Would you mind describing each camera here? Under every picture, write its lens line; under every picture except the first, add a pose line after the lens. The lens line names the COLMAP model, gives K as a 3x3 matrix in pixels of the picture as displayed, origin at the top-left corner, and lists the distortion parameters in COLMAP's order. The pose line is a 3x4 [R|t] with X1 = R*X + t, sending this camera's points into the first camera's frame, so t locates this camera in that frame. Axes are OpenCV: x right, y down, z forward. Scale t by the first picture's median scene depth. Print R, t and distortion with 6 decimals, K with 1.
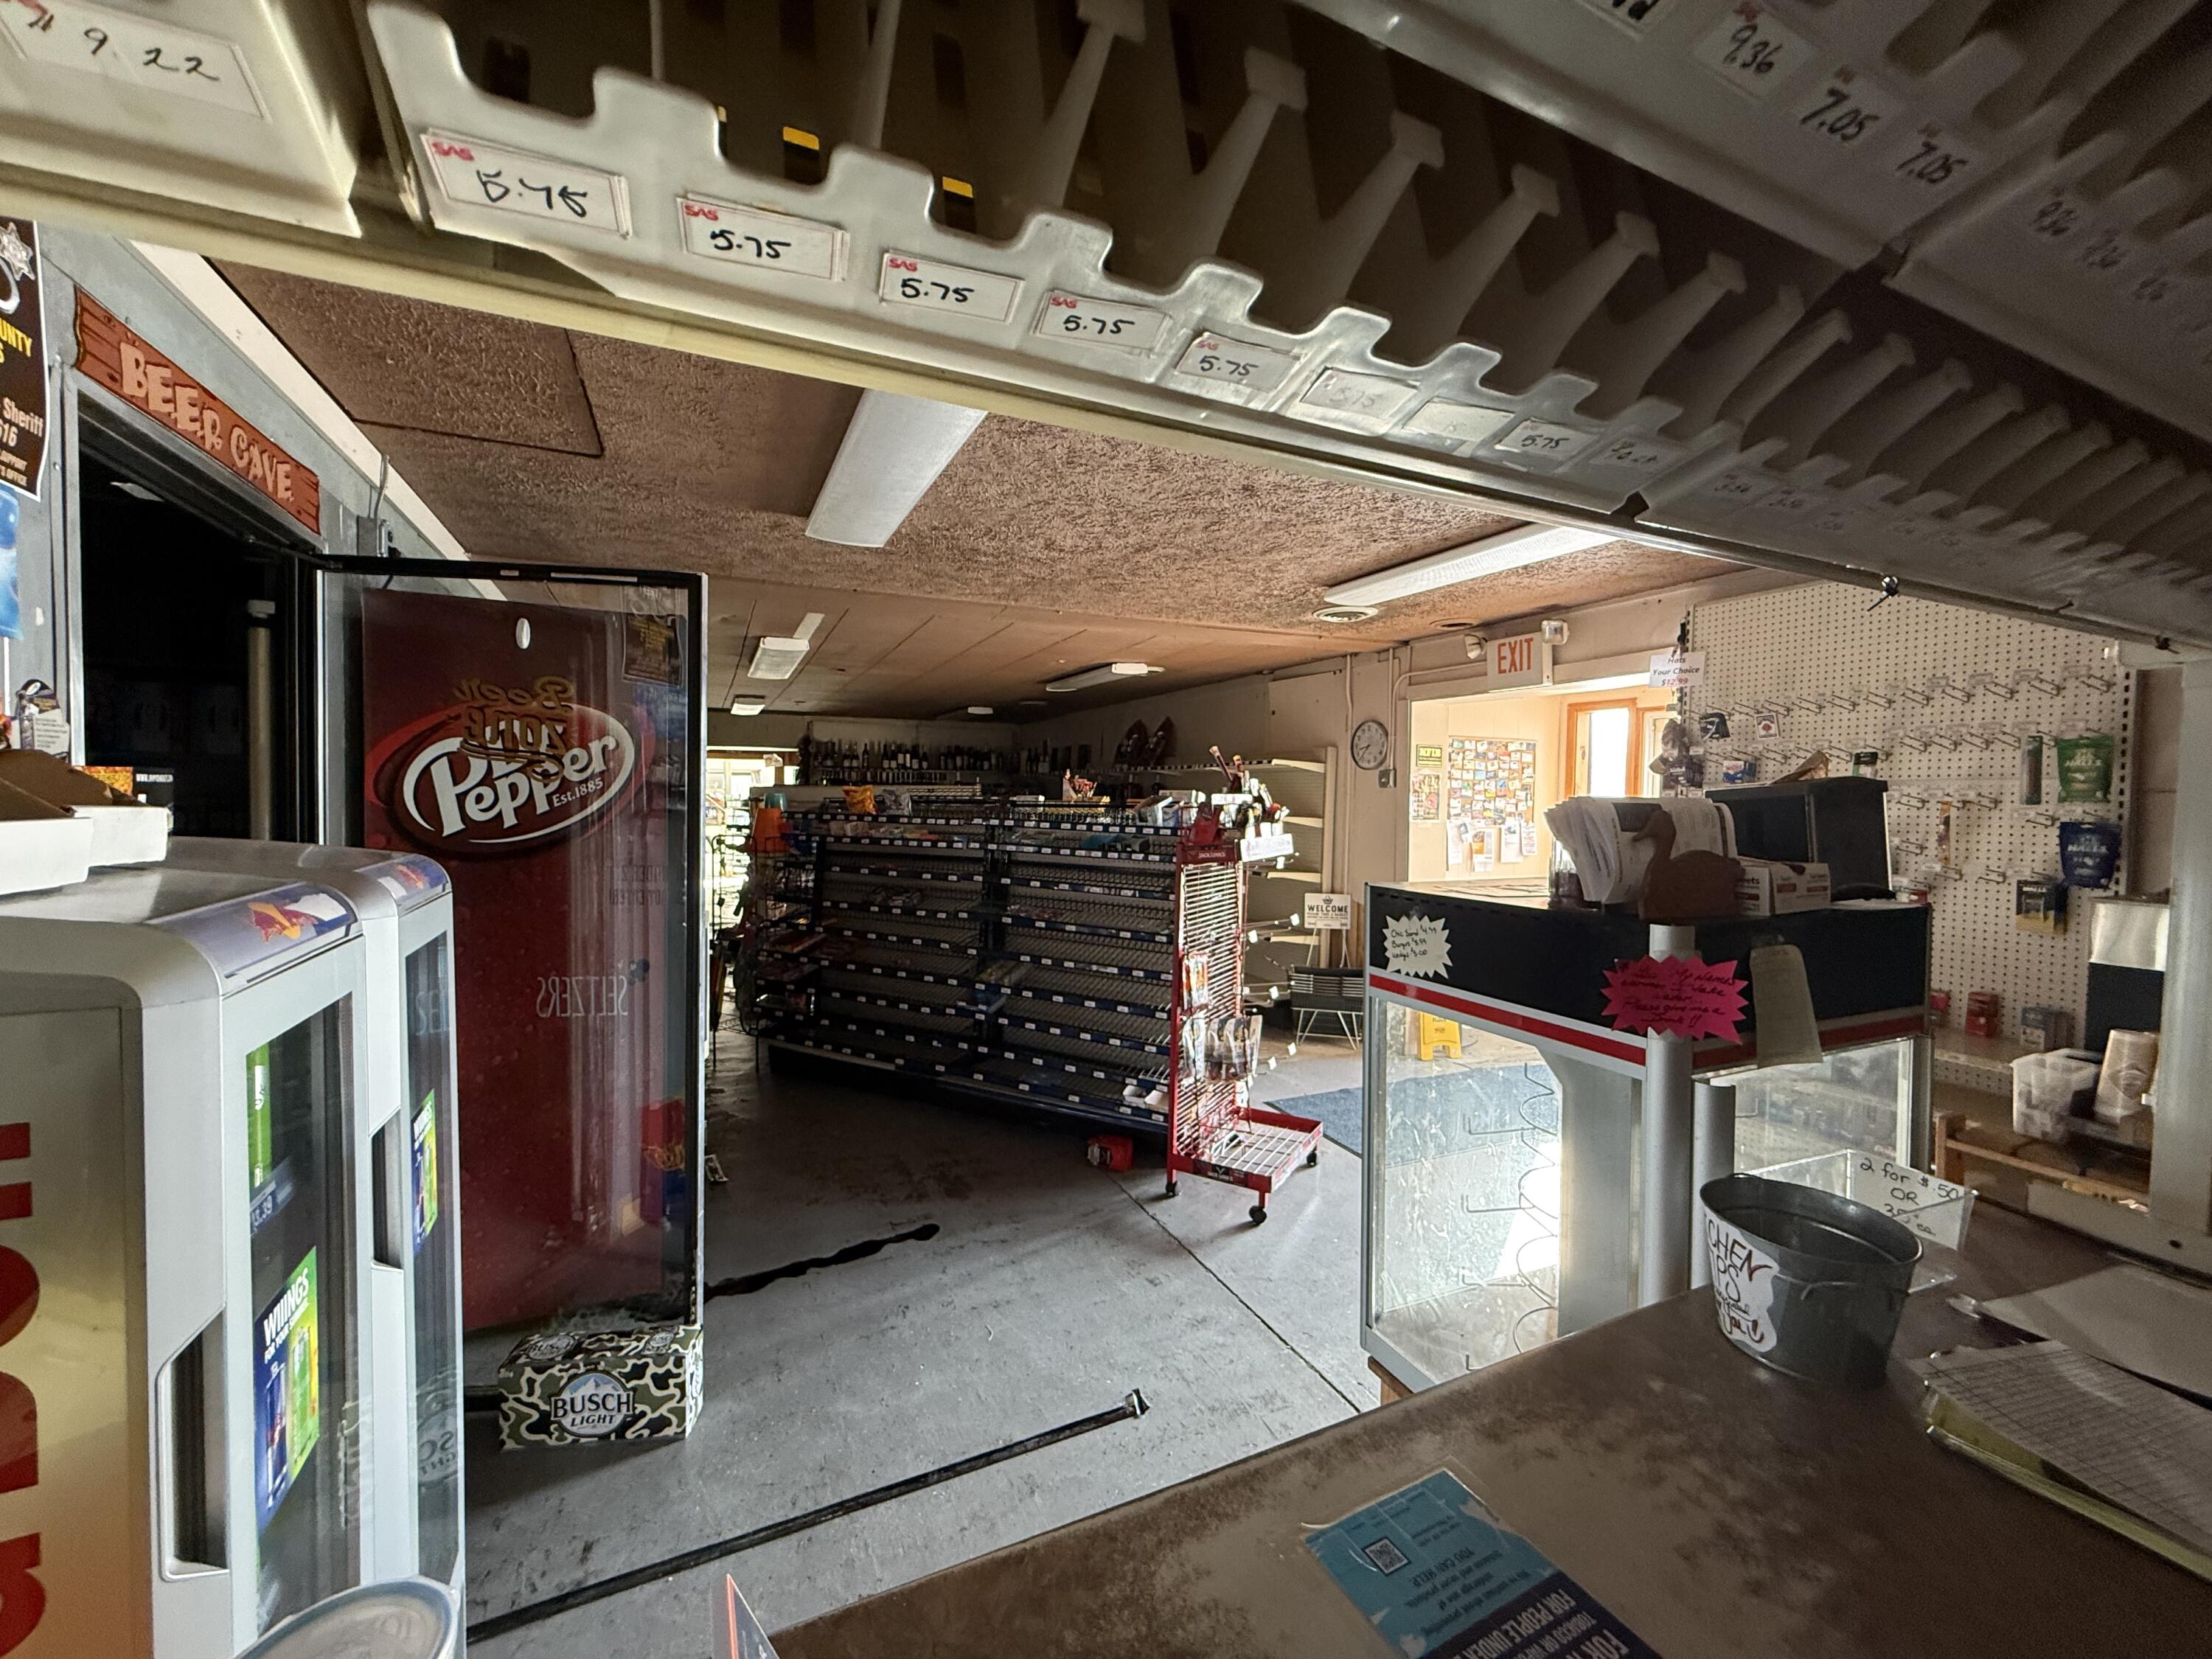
lens RADIAL K [[881.2, 0, 1099.3], [0, 881.2, 827.1], [0, 0, 1]] dist [0.000158, 0.000940]
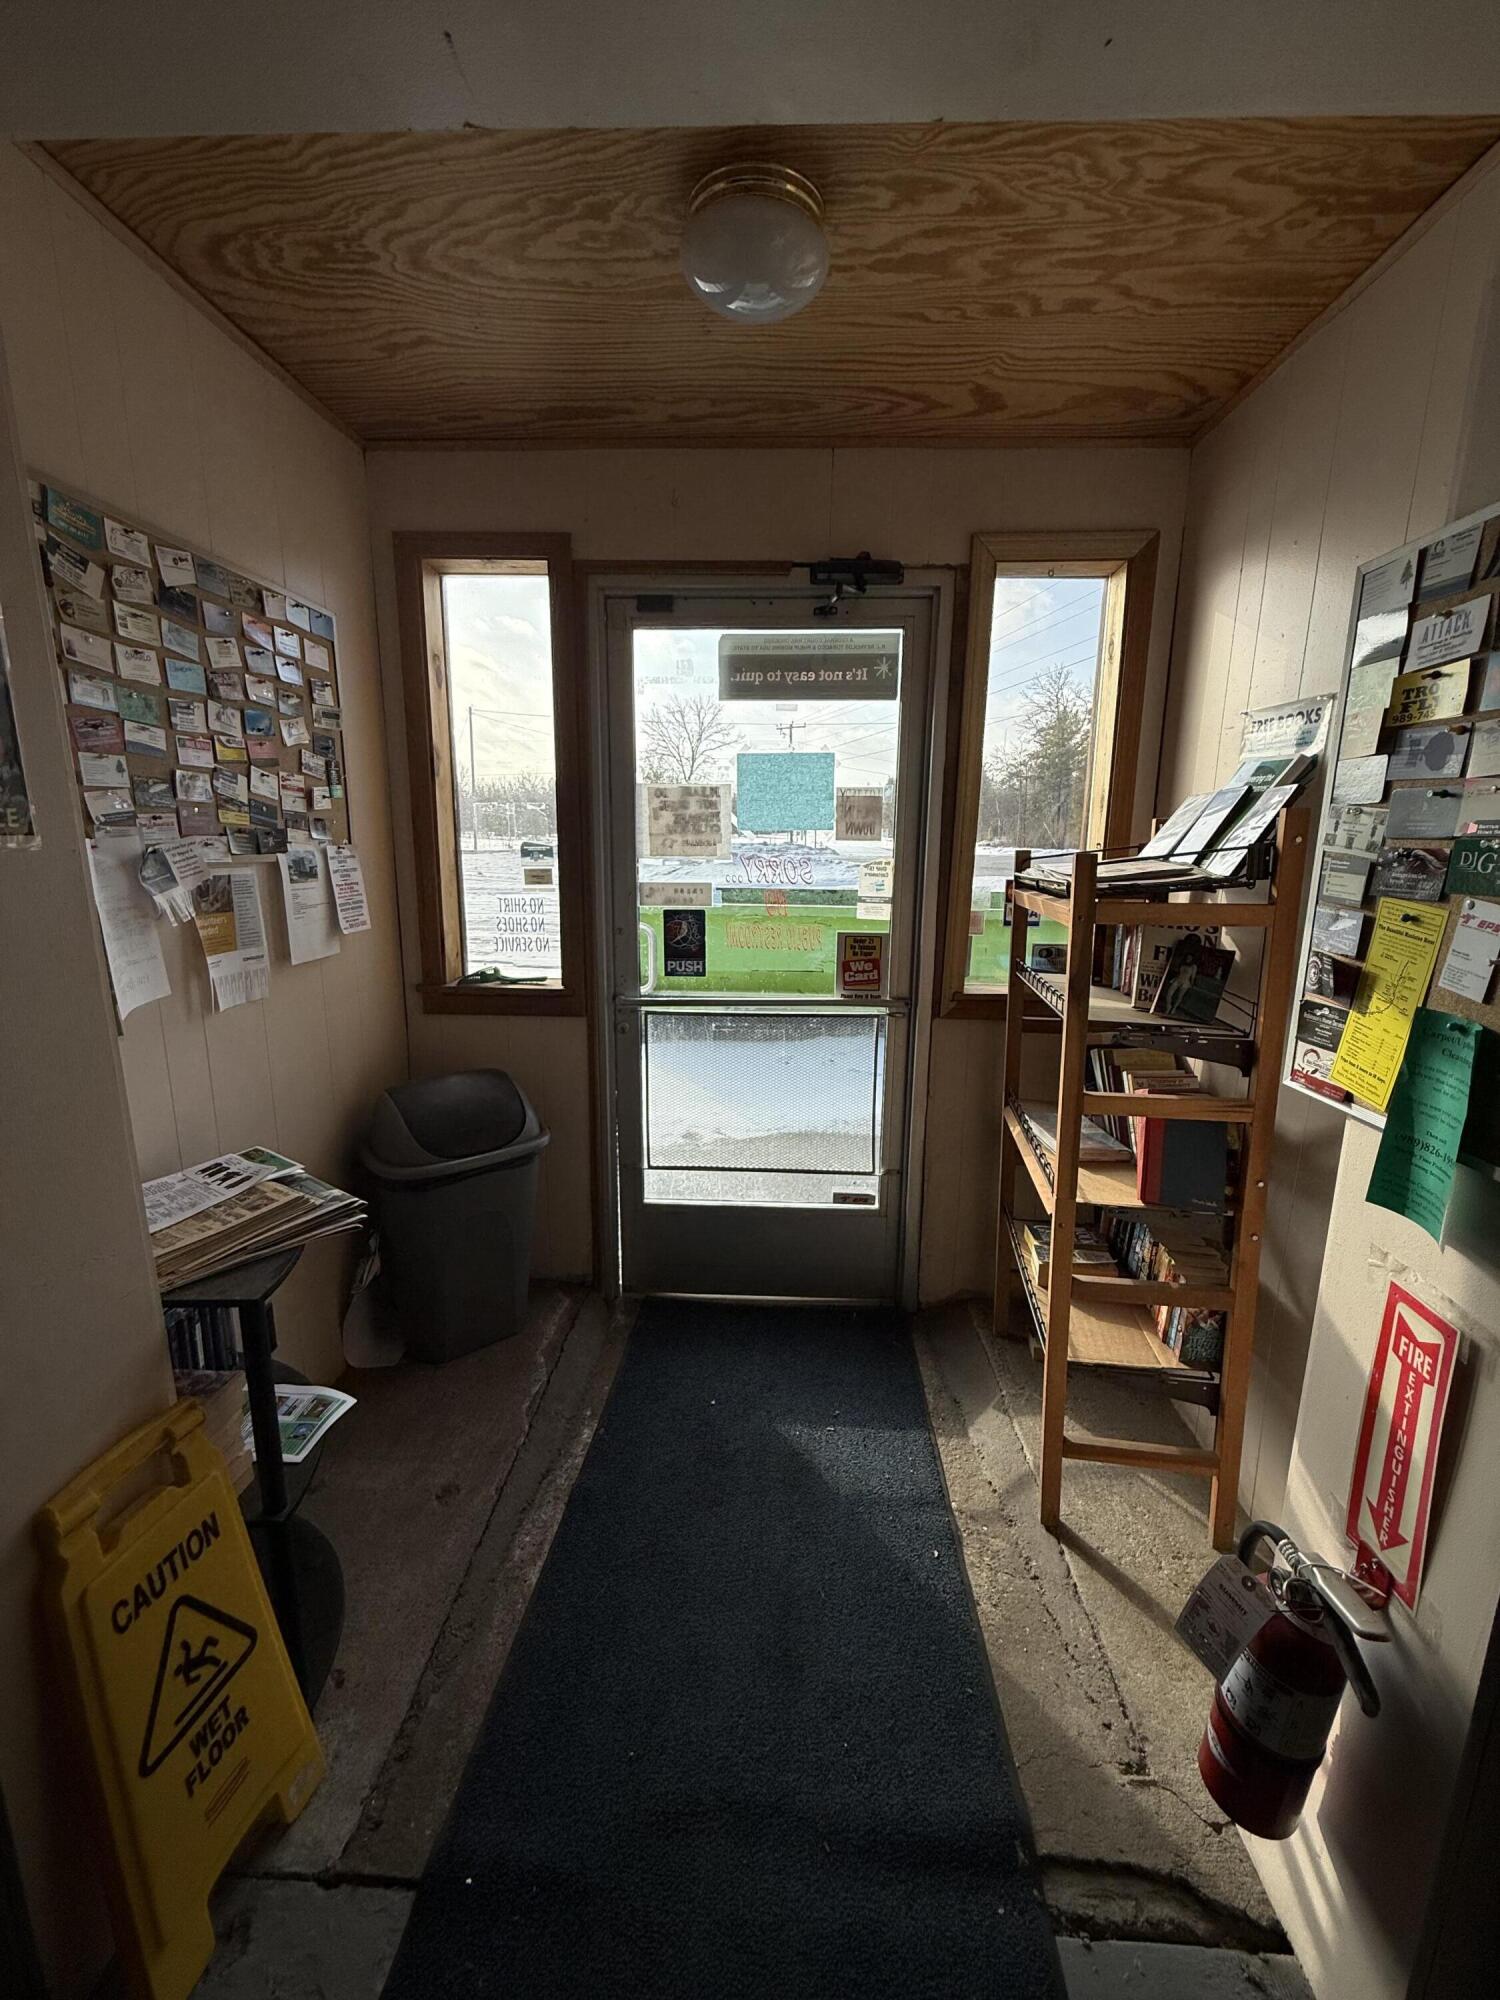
lens RADIAL K [[796.7, 0, 754.4], [0, 796.7, 998.5], [0, 0, 1]] dist [0.000158, 0.000940]
pose [[0.459747, -0.182818, 0.869028, 0.271866], [0.026870, 0.980996, 0.192157, -0.001640], [-0.887643, -0.064993, 0.455923, 0.707615]]
